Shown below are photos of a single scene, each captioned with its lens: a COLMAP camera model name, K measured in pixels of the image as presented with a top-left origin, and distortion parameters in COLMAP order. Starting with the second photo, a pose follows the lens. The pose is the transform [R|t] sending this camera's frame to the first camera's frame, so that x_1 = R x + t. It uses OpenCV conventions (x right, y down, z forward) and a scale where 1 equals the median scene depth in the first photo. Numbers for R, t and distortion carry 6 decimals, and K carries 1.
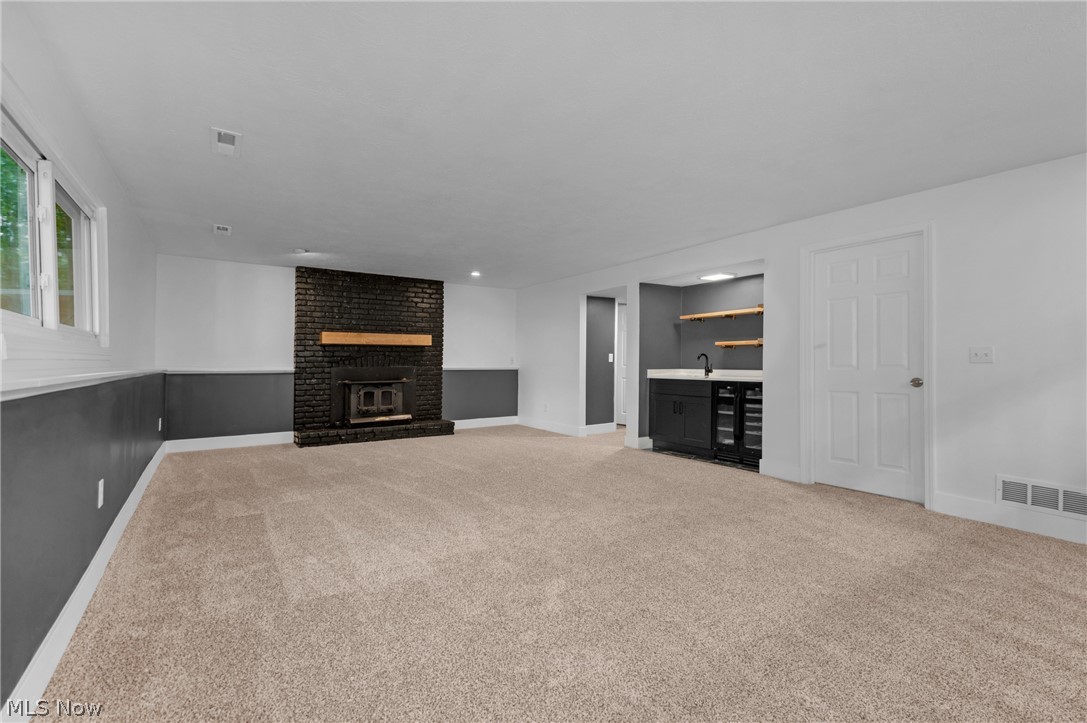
lens RADIAL K [[443.9, 0, 557.1], [0, 443.9, 362.5], [0, 0, 1]] dist [0.020636, -0.000038]
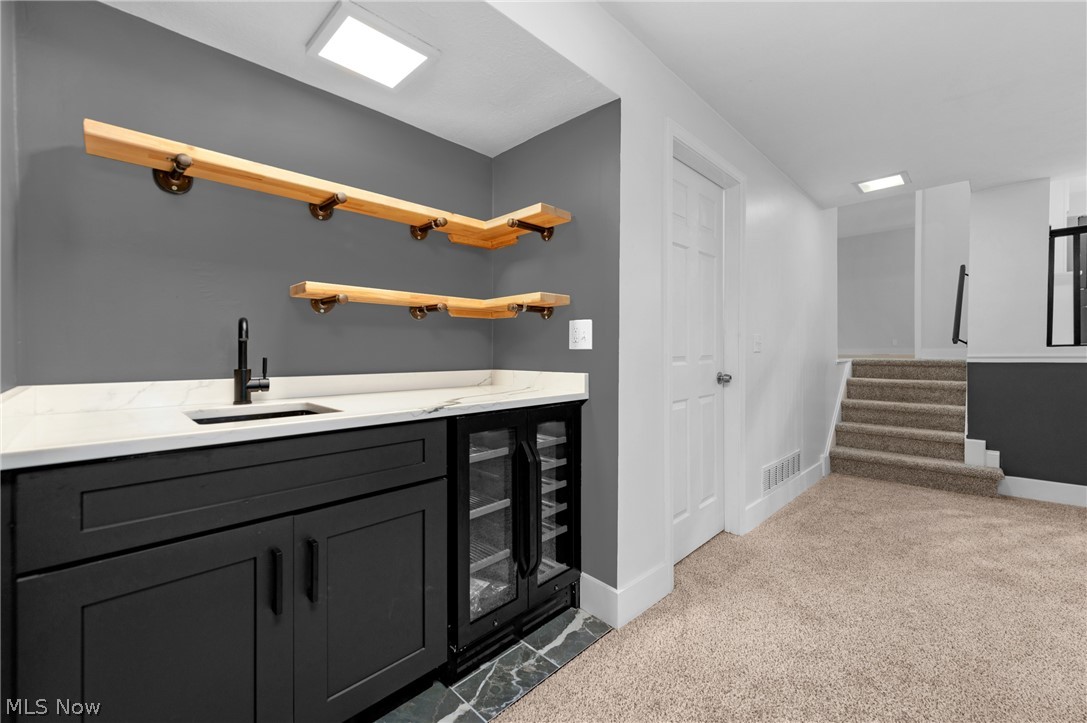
lens RADIAL K [[445.3, 0, 543.5], [0, 445.3, 361.5], [0, 0, 1]] dist [0.022105, 0.000044]
pose [[-0.141843, -0.012671, 0.989808, 0.095479], [0.005916, 0.999889, 0.013647, 0.005076], [-0.989872, 0.007791, -0.141752, 1.481036]]
